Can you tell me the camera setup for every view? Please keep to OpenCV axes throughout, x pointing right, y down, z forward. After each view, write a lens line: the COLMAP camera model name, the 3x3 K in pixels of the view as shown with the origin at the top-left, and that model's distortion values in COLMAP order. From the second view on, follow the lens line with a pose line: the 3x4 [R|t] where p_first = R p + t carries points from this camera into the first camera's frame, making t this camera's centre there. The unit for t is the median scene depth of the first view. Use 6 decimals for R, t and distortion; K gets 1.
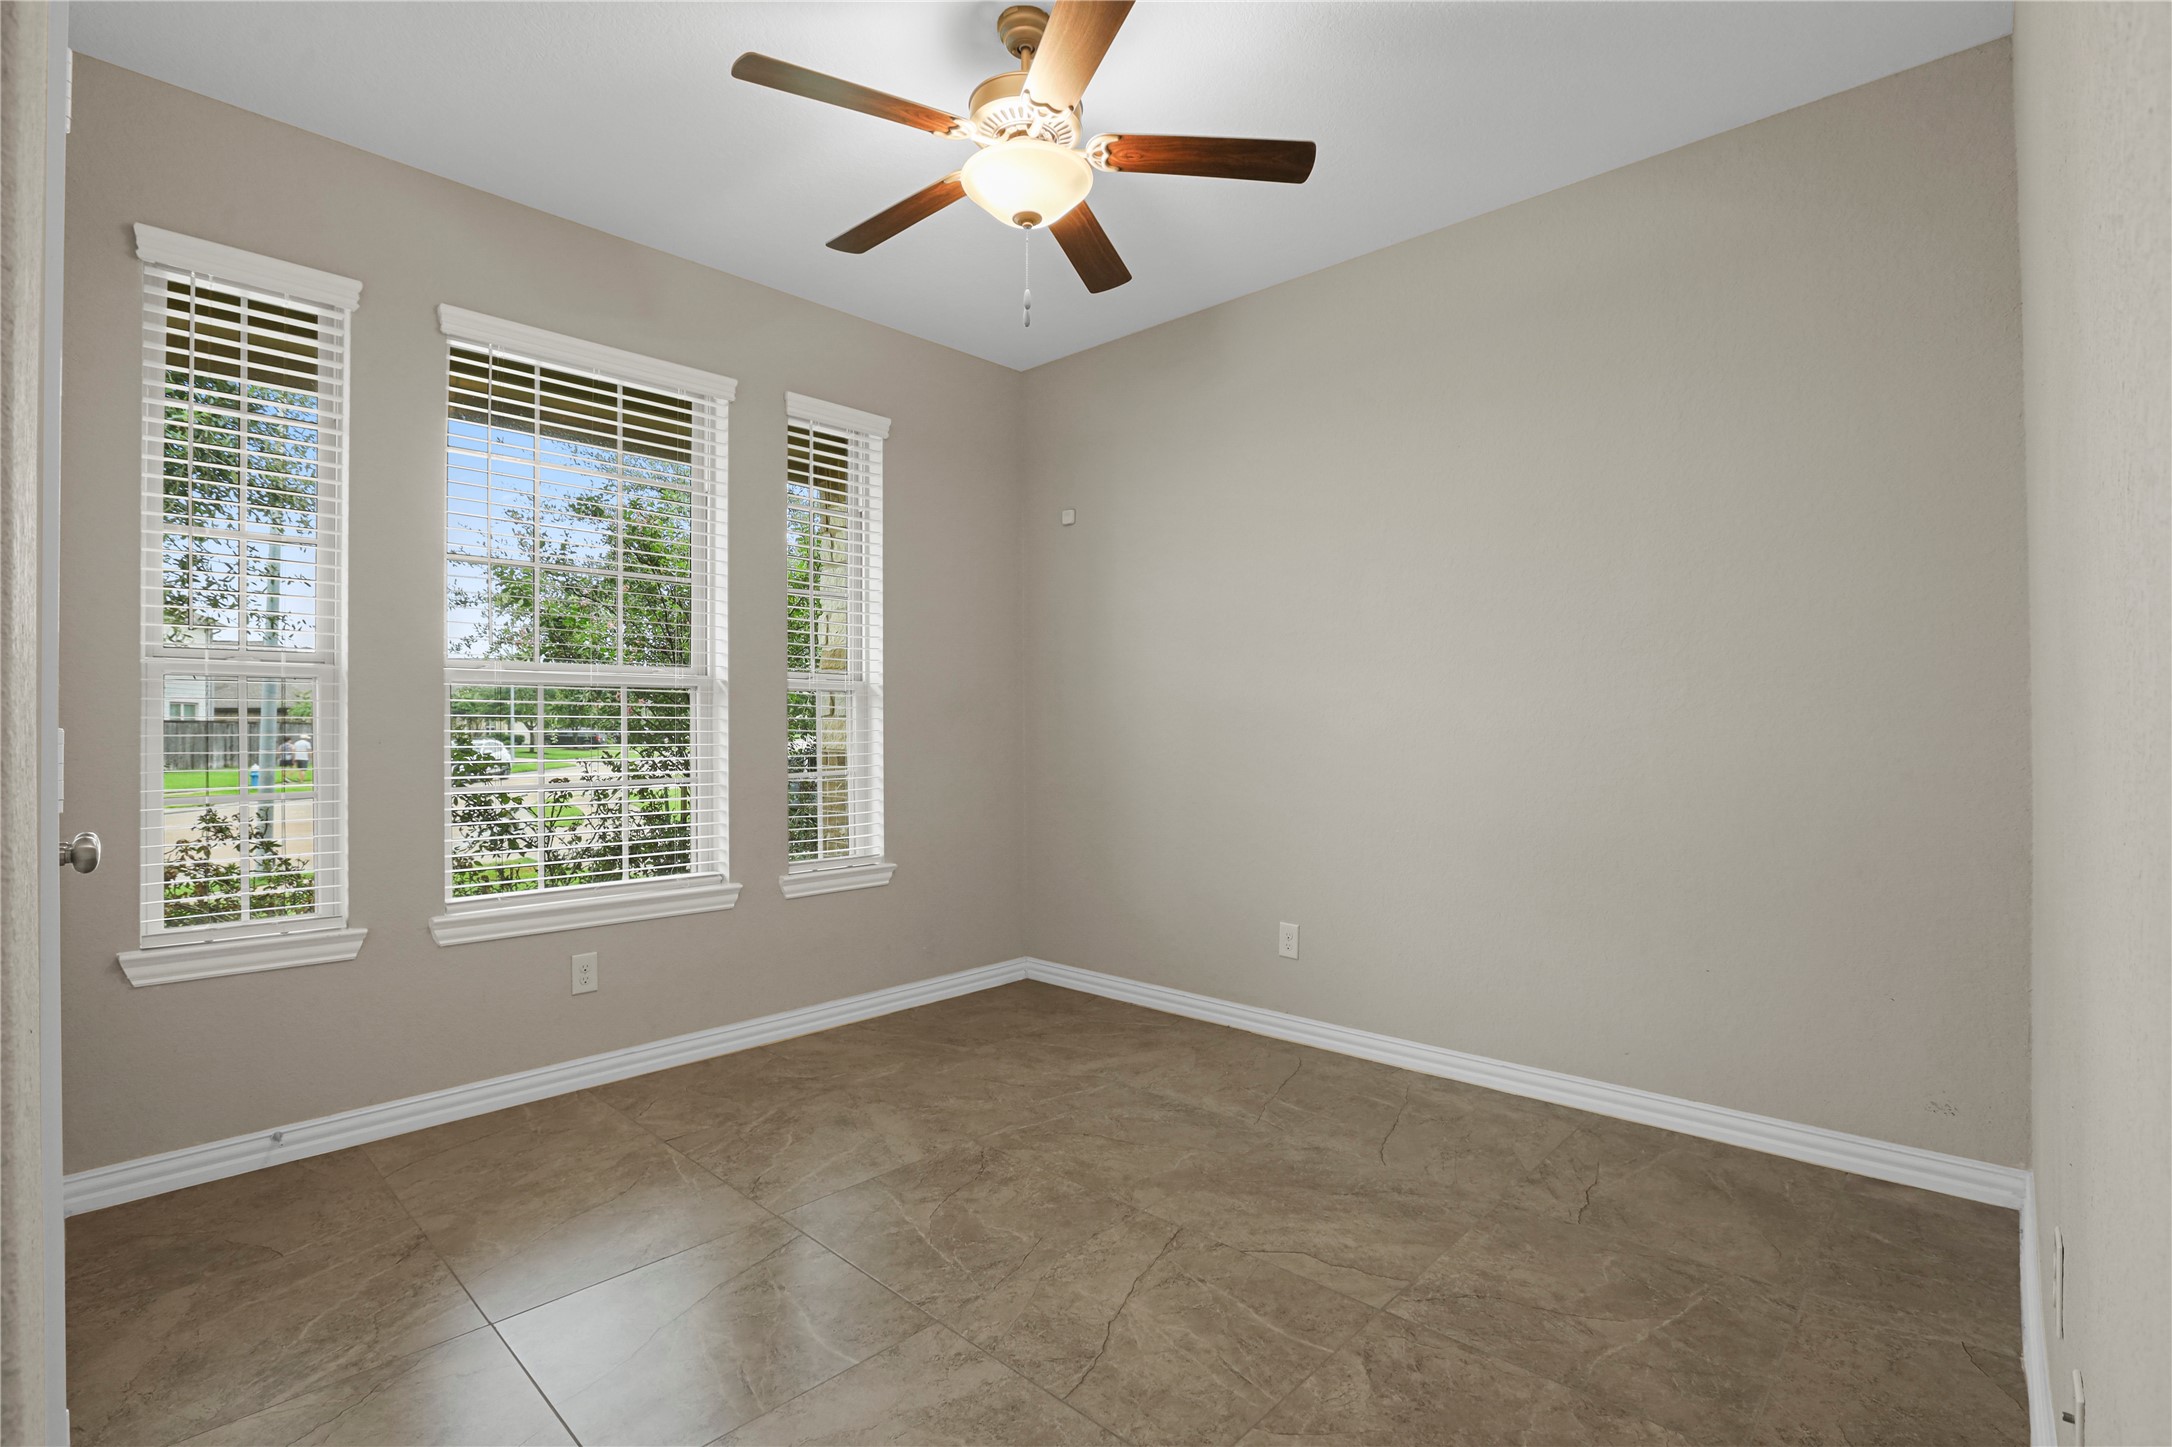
lens RADIAL K [[988.2, 0, 1077.0], [0, 988.2, 721.4], [0, 0, 1]] dist [-0.002964, -0.000091]
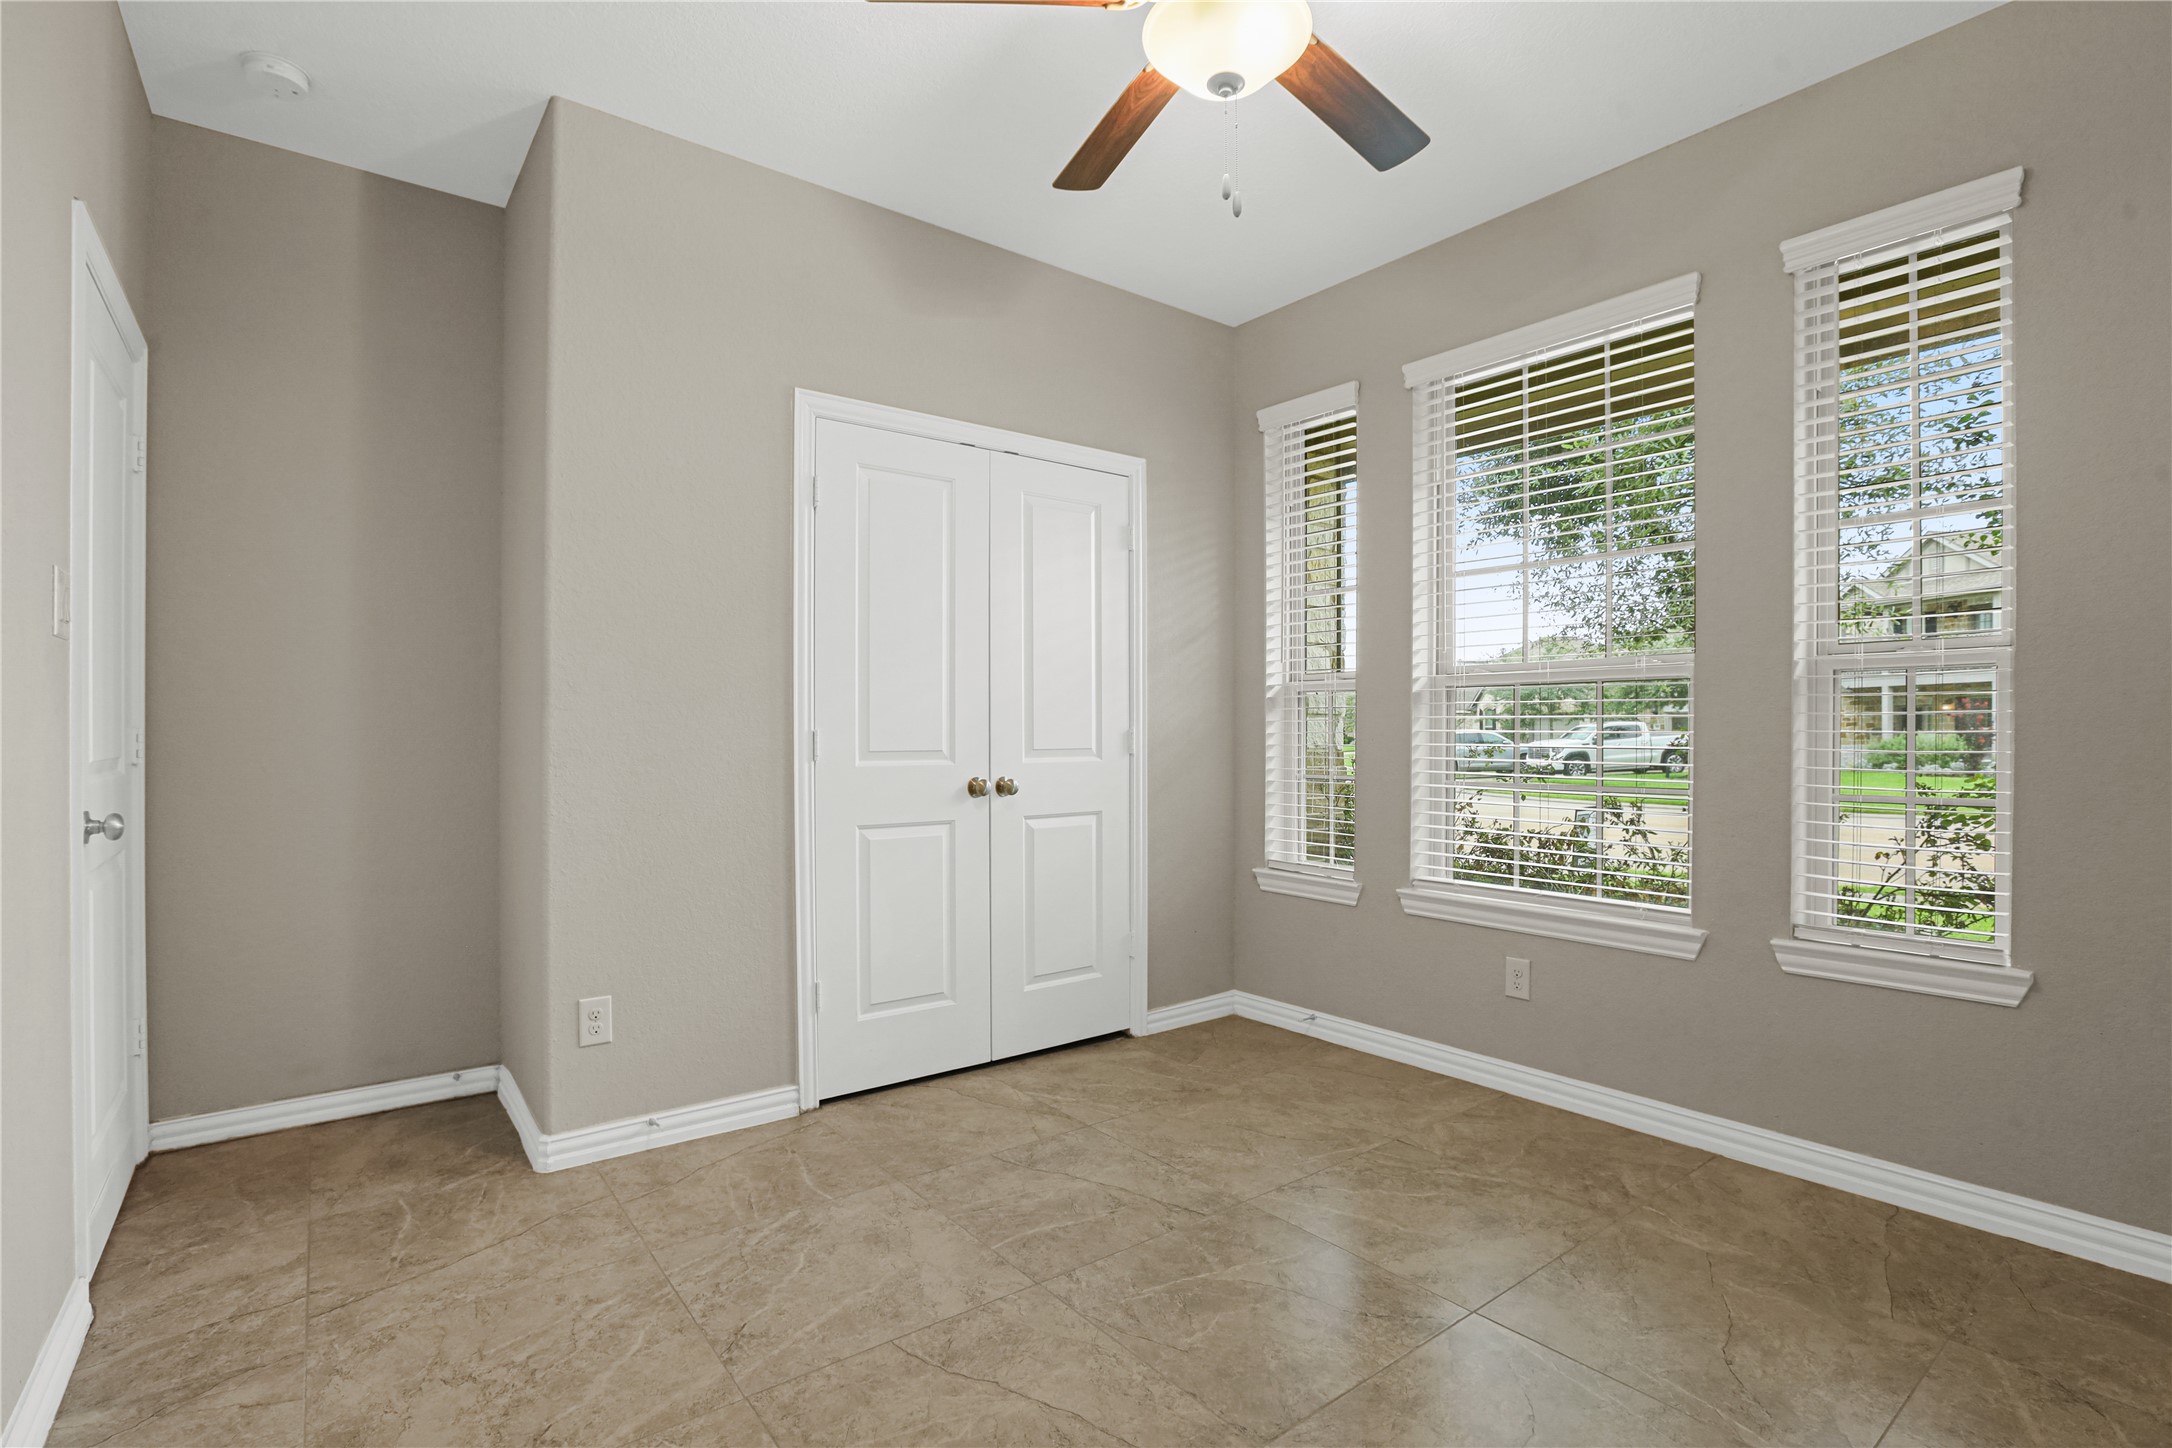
lens RADIAL K [[1014.5, 0, 1085.9], [0, 1014.5, 740.0], [0, 0, 1]] dist [-0.022516, 0.000882]
pose [[-0.148461, 0.003284, -0.988913, 0.612233], [0.014930, 0.999888, 0.001080, 0.012684], [0.988805, -0.014604, -0.148494, 0.806845]]
